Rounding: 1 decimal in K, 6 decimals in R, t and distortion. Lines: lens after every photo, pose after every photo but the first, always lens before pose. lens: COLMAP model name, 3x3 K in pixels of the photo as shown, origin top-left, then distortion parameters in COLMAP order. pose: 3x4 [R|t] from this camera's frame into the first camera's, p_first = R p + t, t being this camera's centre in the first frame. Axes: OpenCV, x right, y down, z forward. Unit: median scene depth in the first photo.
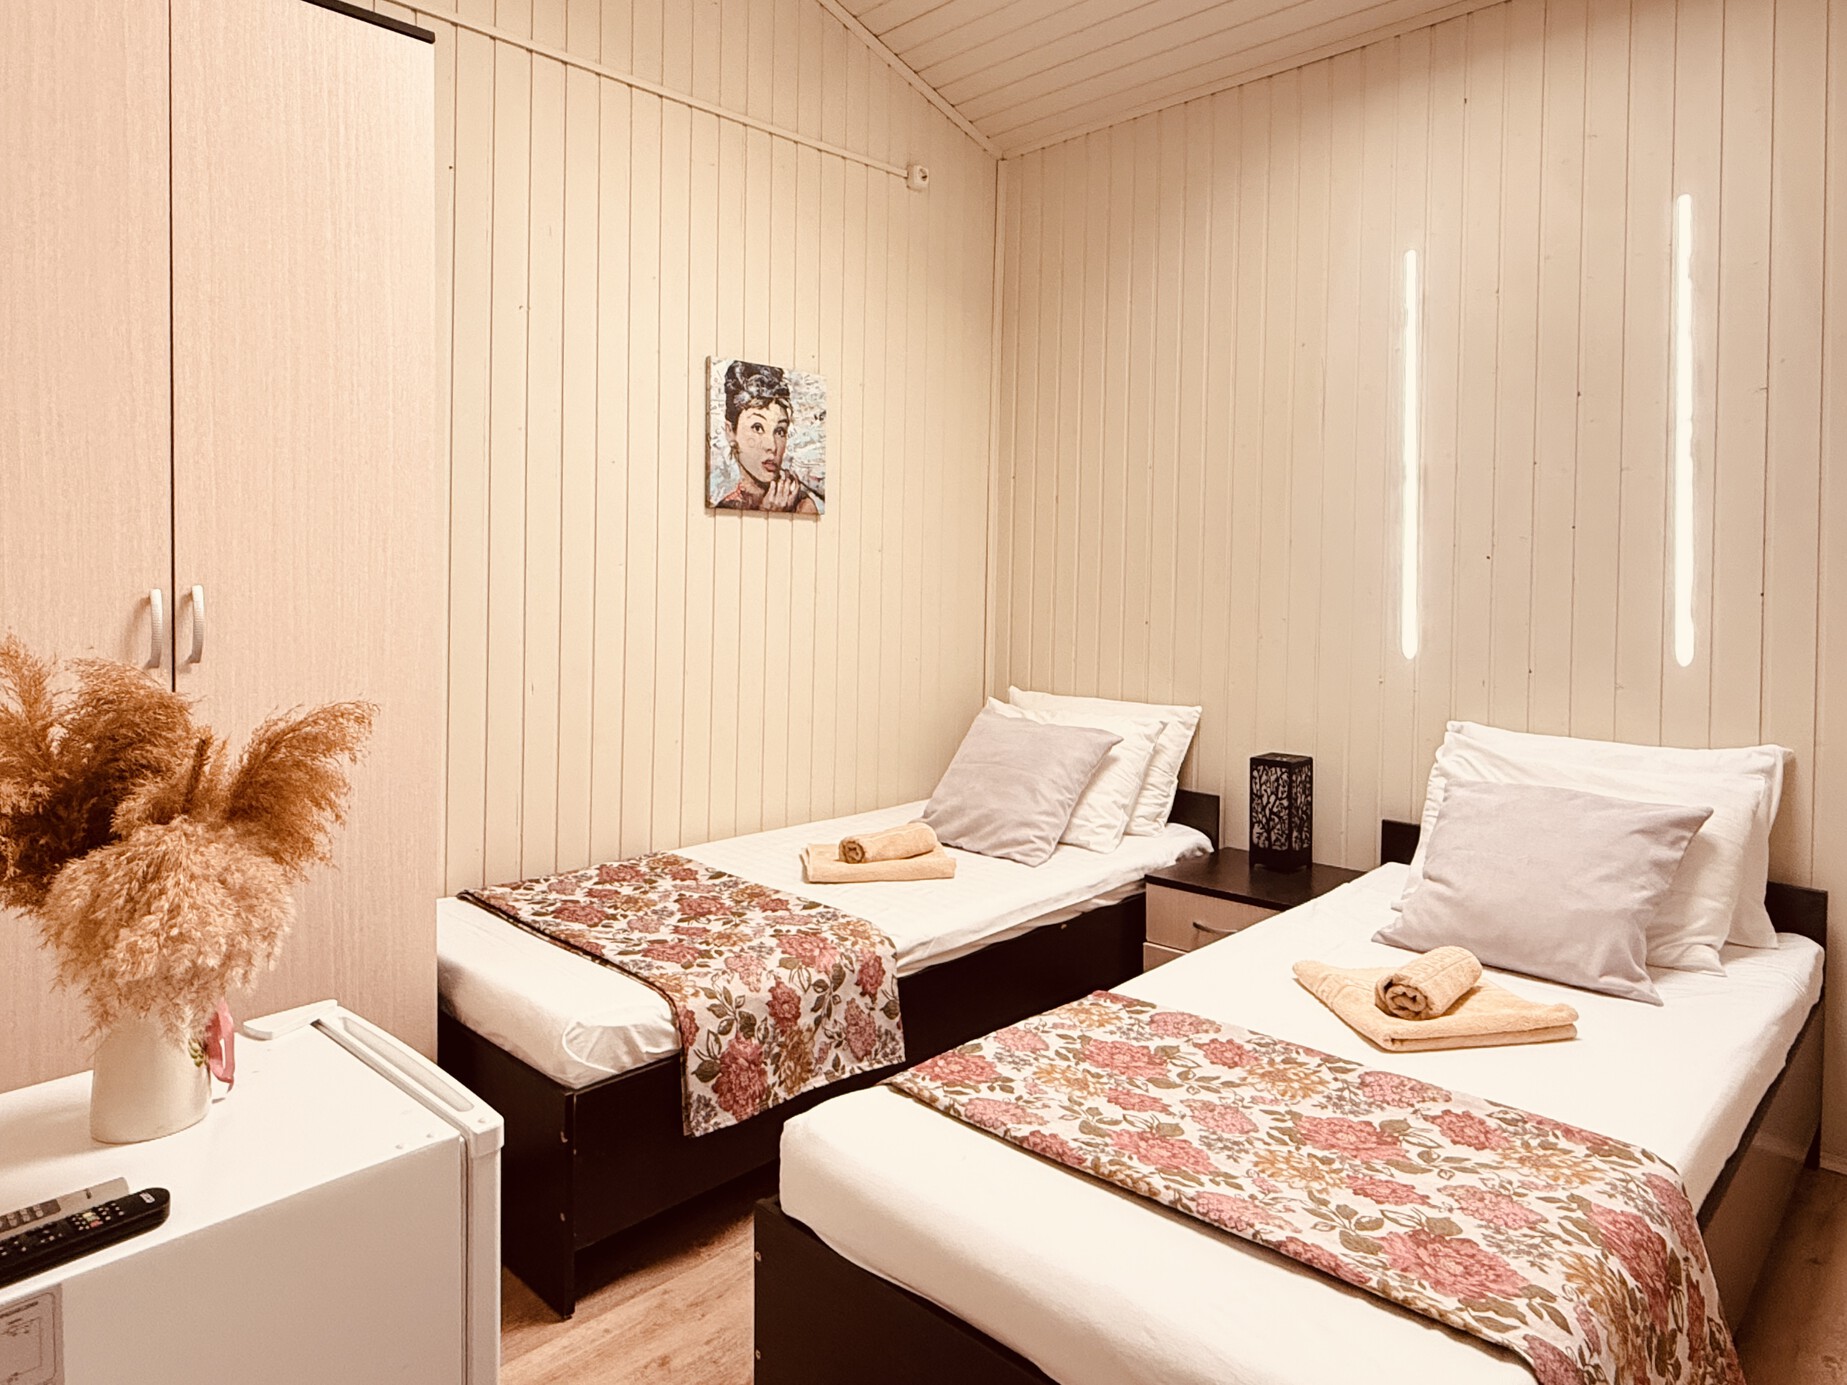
lens RADIAL K [[1201.0, 0, 924.0], [0, 1201.0, 698.4], [0, 0, 1]] dist [0.000506, -0.000959]
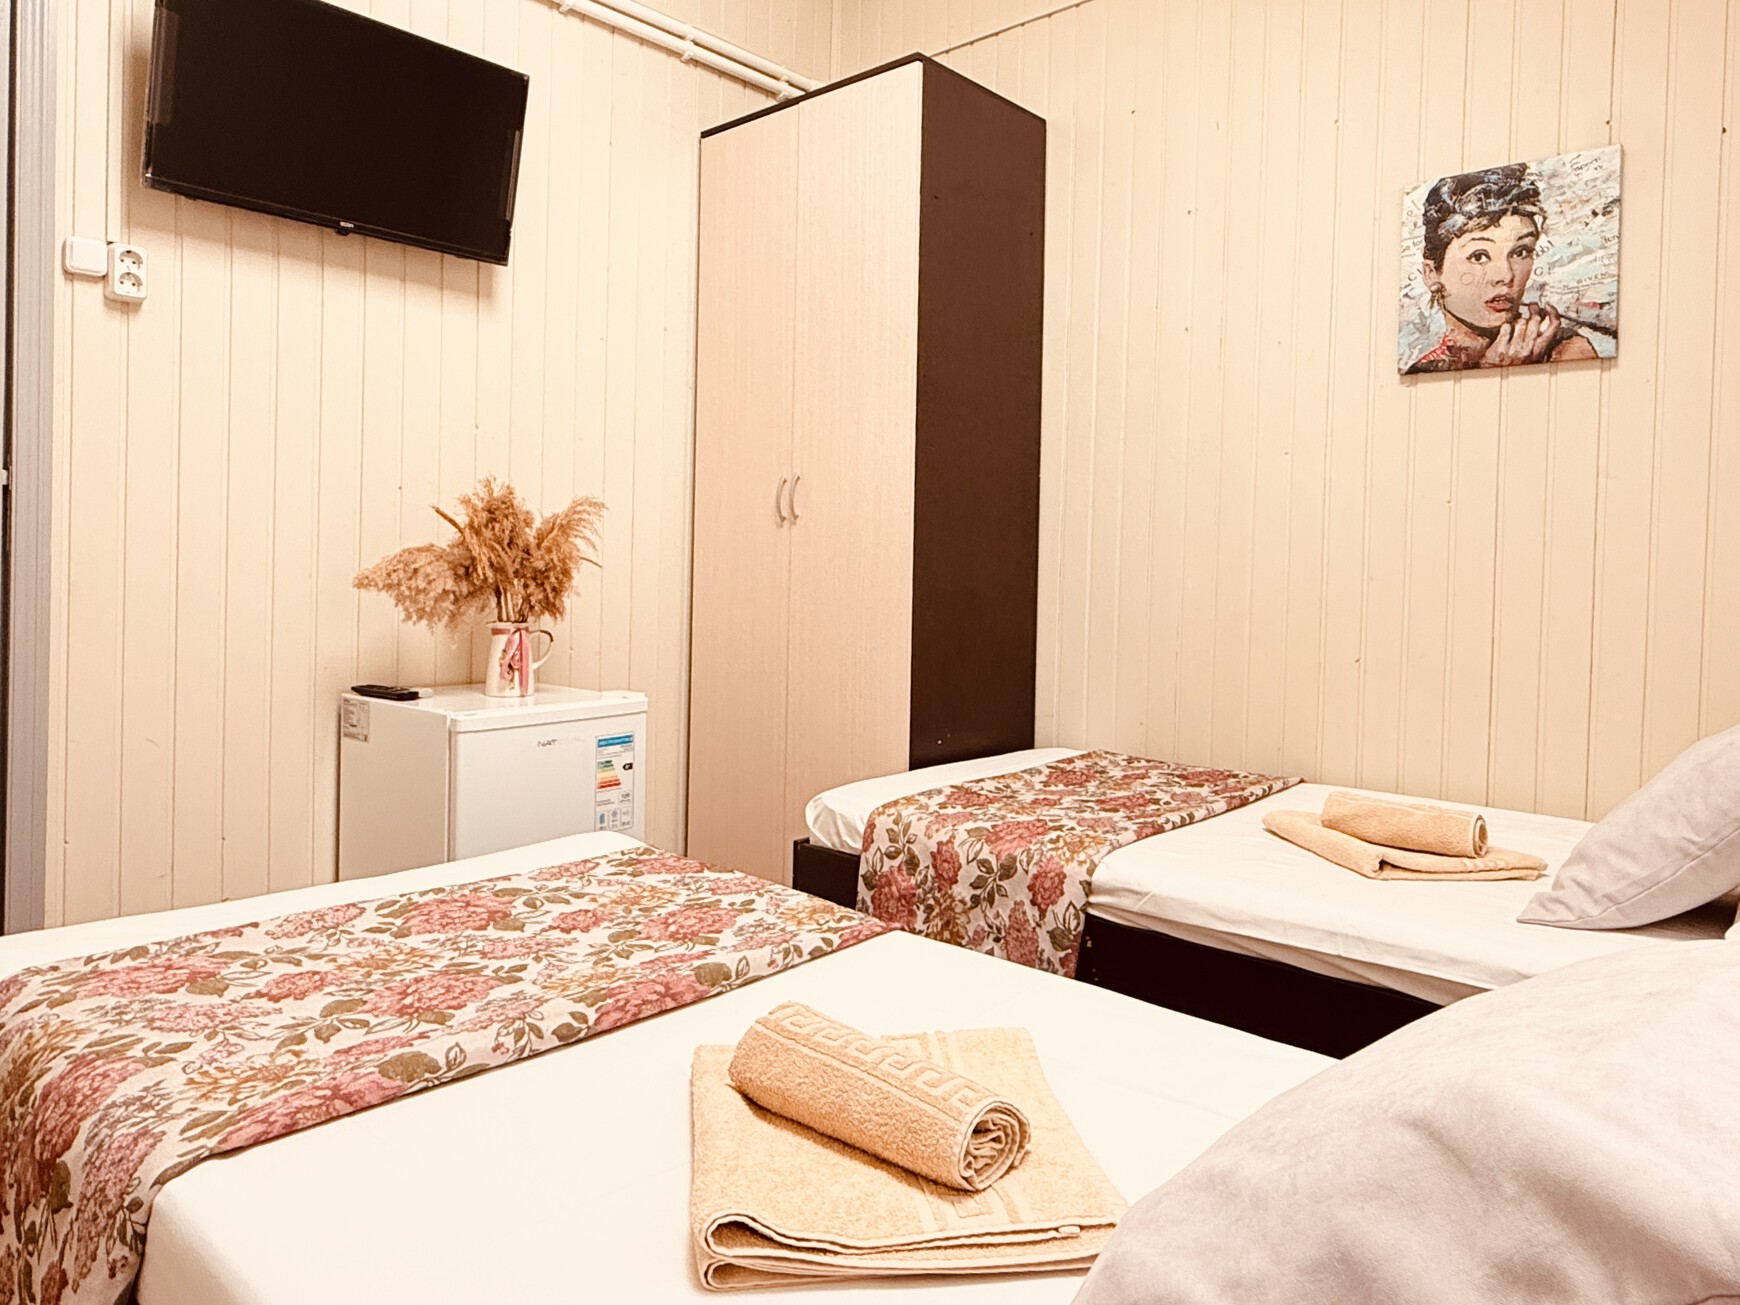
lens RADIAL K [[1131.5, 0, 867.7], [0, 1131.5, 656.1], [0, 0, 1]] dist [0.000506, -0.000959]
pose [[0.018580, 0.081187, -0.996526, 0.584449], [-0.126239, 0.988912, 0.078213, 0.013672], [0.991826, 0.124347, 0.028623, 0.642343]]
